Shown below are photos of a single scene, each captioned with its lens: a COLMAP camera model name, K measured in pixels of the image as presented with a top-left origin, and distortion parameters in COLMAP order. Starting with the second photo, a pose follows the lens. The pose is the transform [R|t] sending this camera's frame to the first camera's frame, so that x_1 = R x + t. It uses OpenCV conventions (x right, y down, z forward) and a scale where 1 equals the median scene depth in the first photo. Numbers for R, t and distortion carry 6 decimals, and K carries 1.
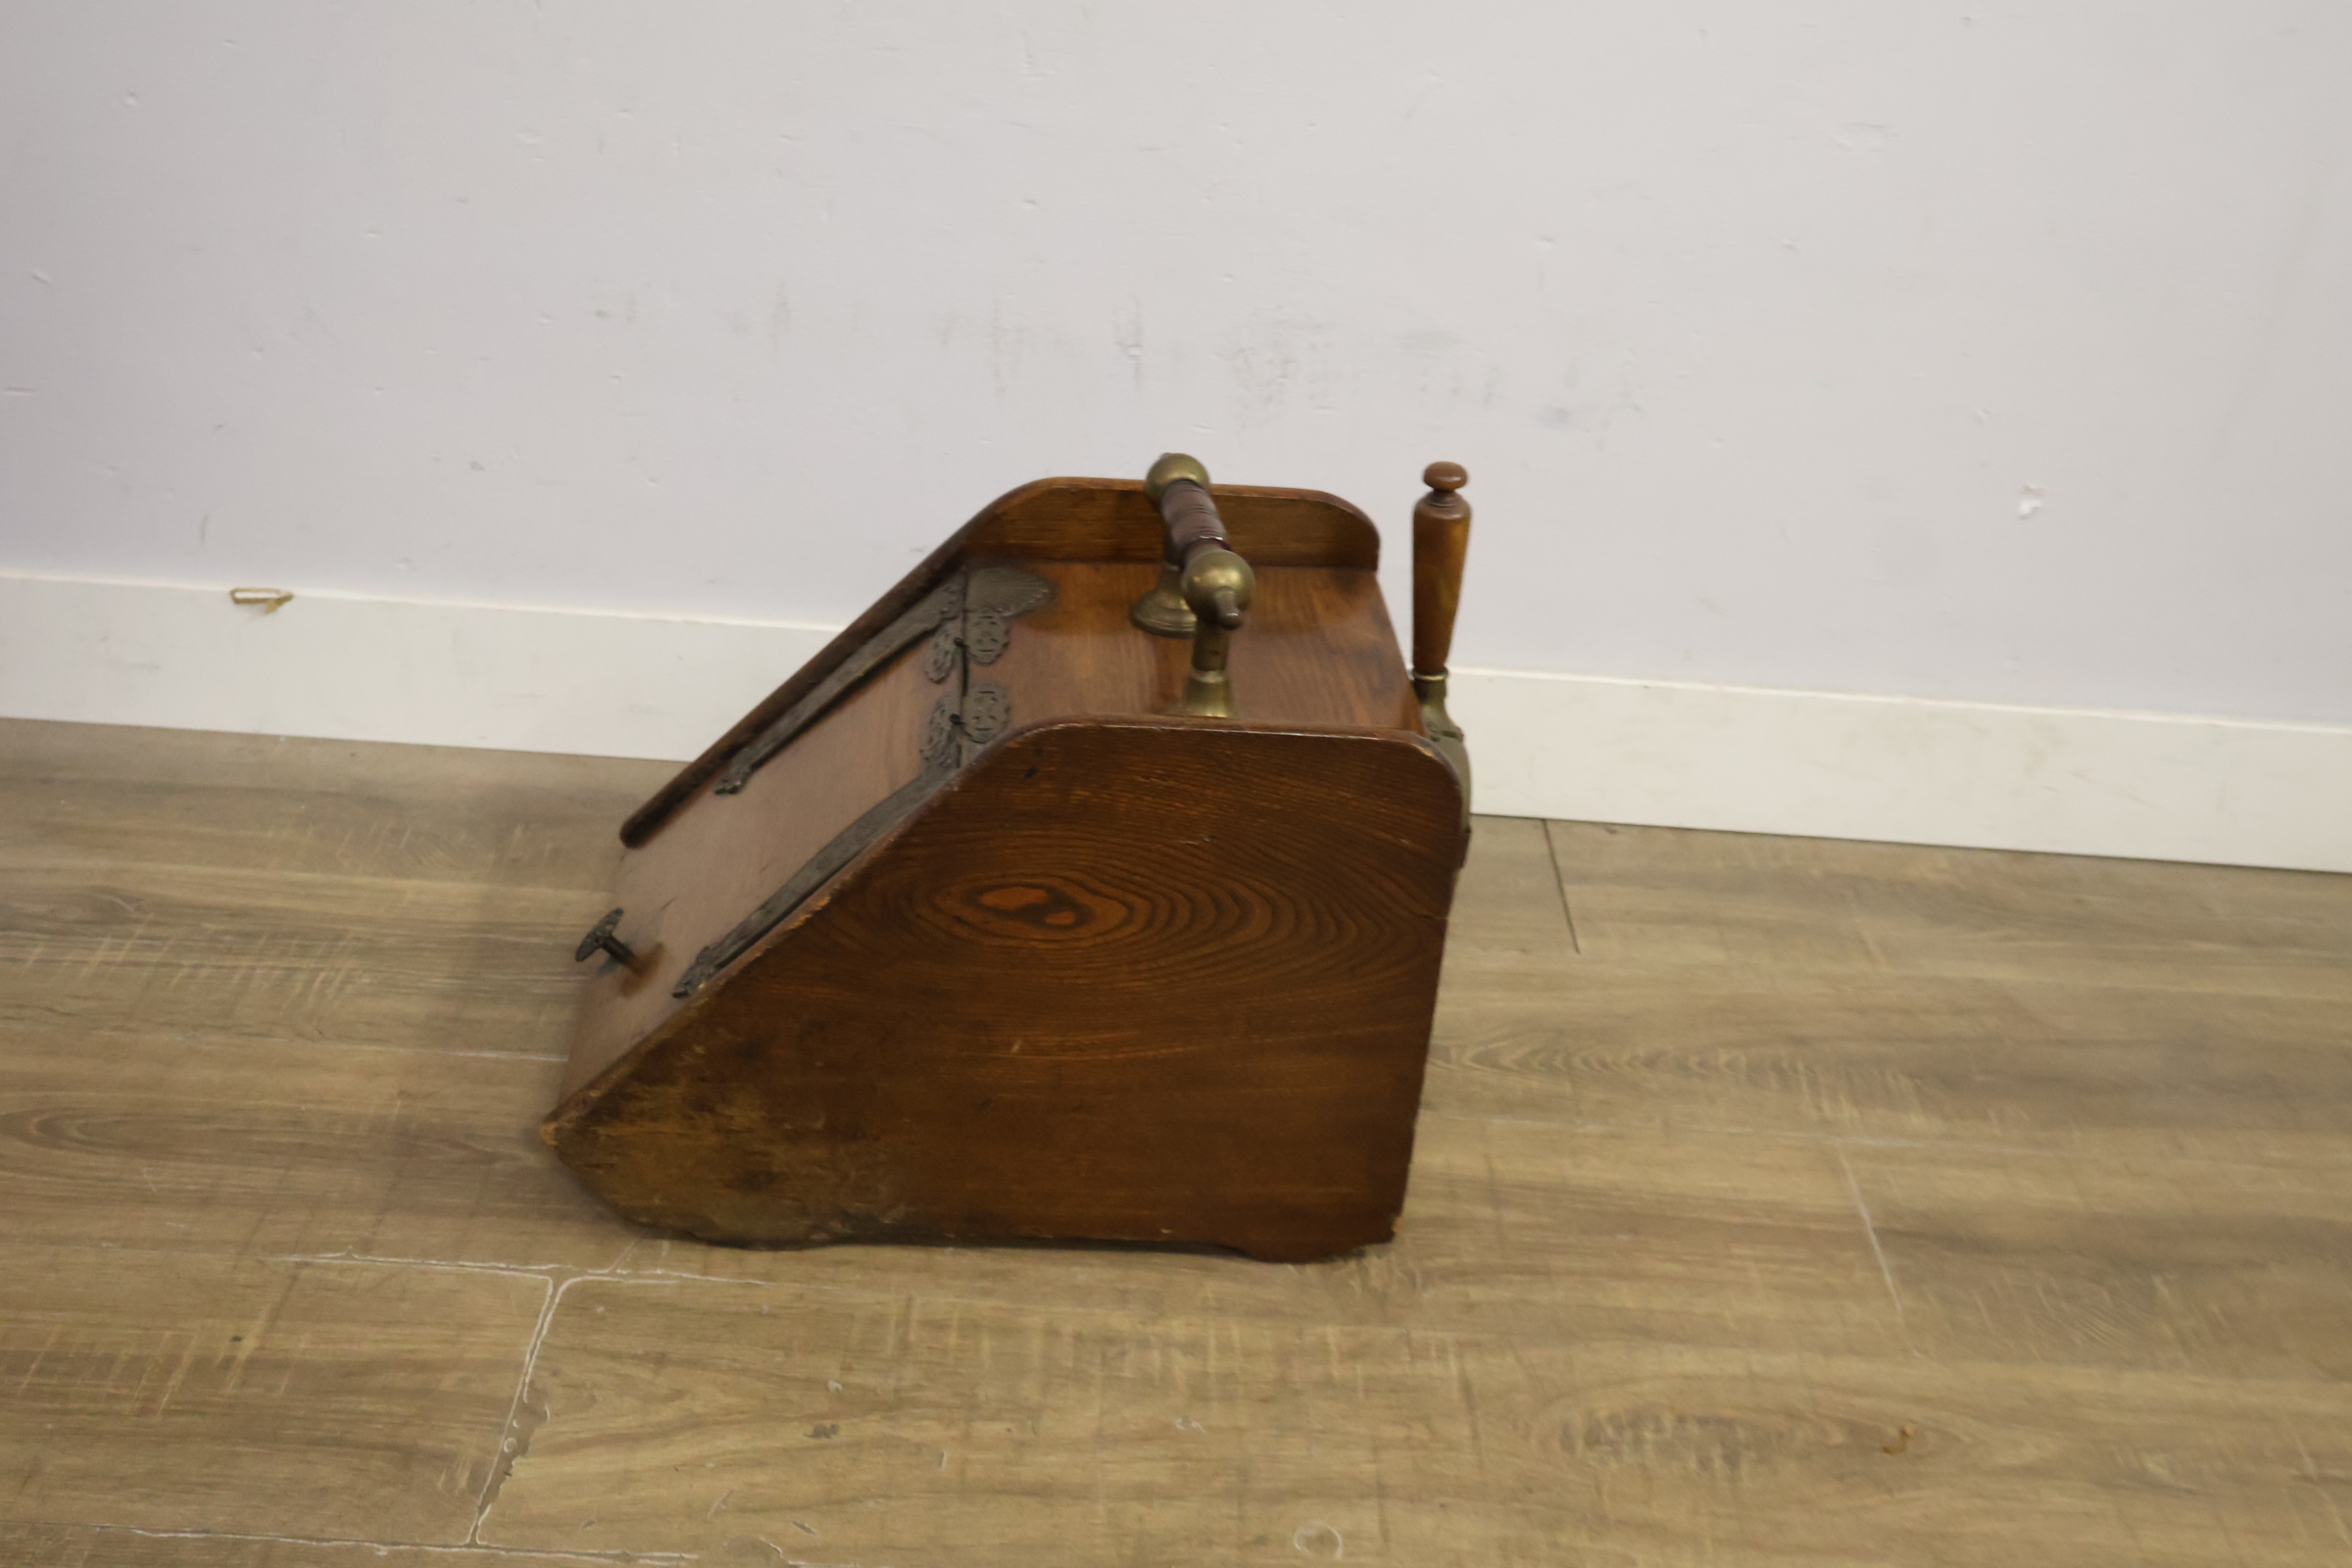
lens RADIAL K [[2456.9, 0, 1170.3], [0, 2456.9, 783.6], [0, 0, 1]] dist [-0.008373, 0.000000]
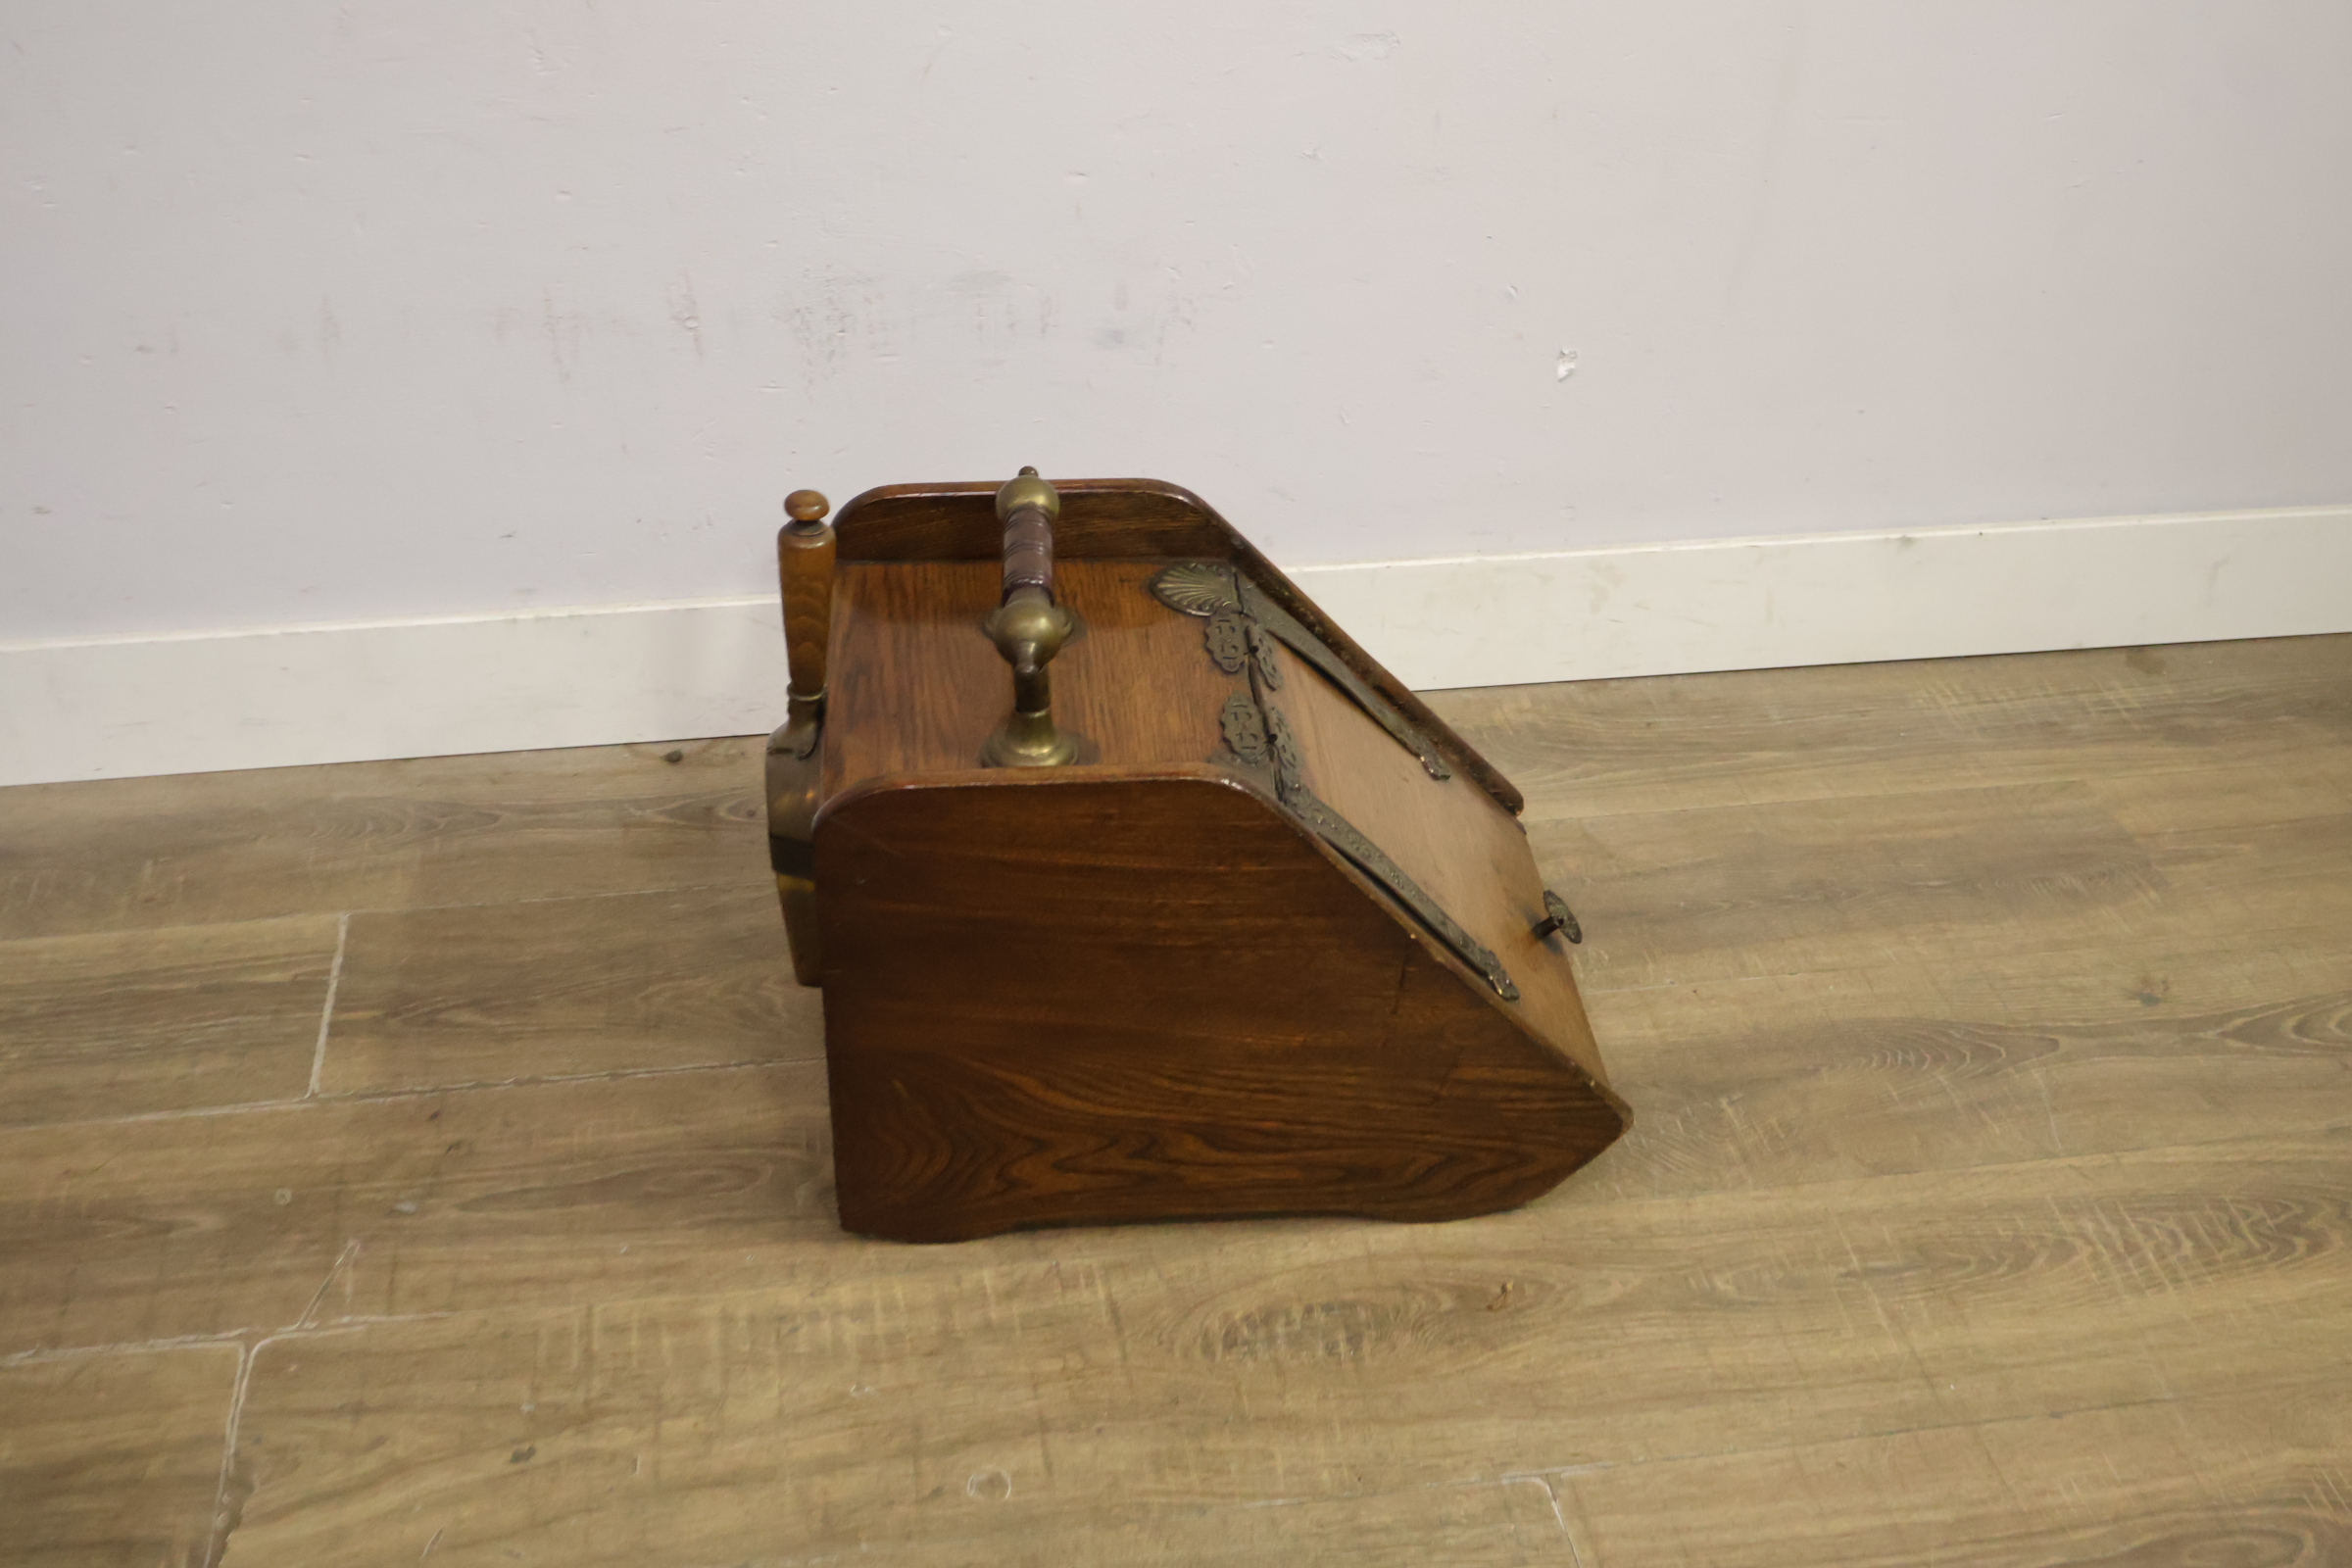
lens RADIAL K [[2456.9, 0, 1174.0], [0, 2456.9, 786.1], [0, 0, 1]] dist [-0.008373, 0.000000]
pose [[0.984861, -0.133655, 0.110385, 0.055991], [0.119694, 0.984951, 0.124675, -0.115130], [-0.125388, -0.109576, 0.986038, -0.056959]]
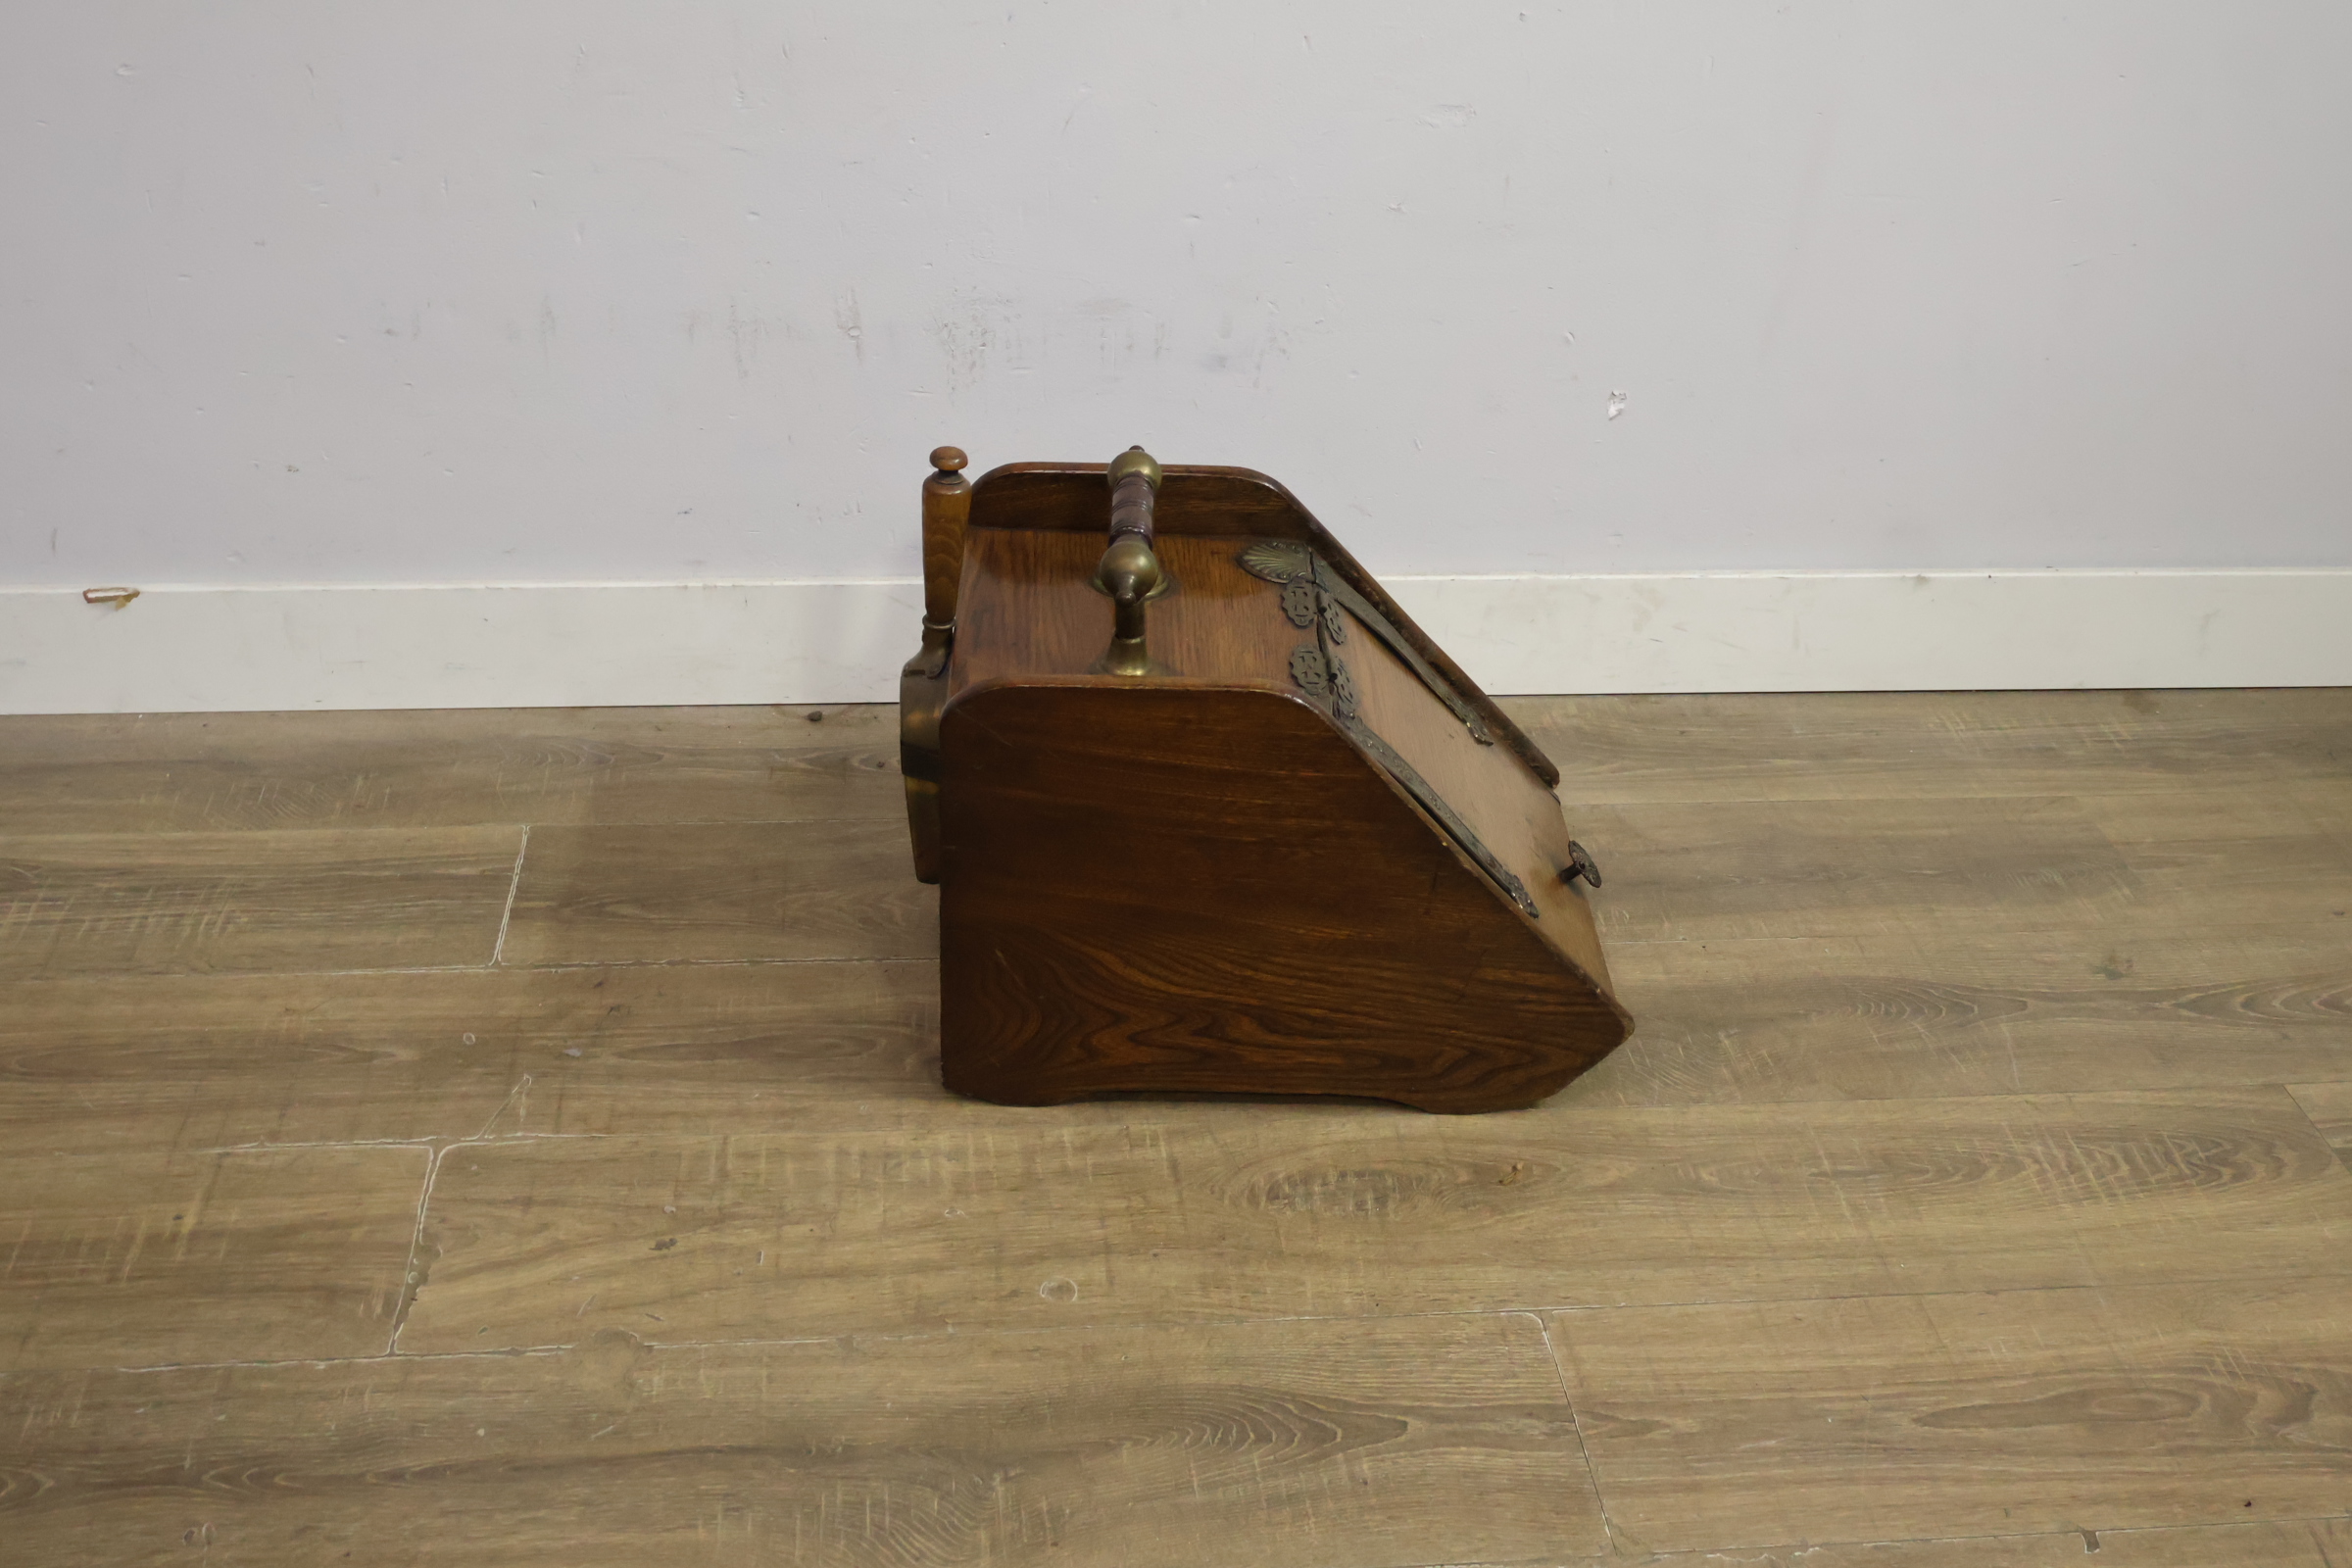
lens RADIAL K [[2456.9, 0, 1175.3], [0, 2456.9, 778.1], [0, 0, 1]] dist [-0.008373, 0.000000]
pose [[0.993935, -0.080990, 0.074394, 0.042192], [0.076747, 0.995349, 0.058232, -0.025966], [-0.078765, -0.052169, 0.995527, -0.245150]]
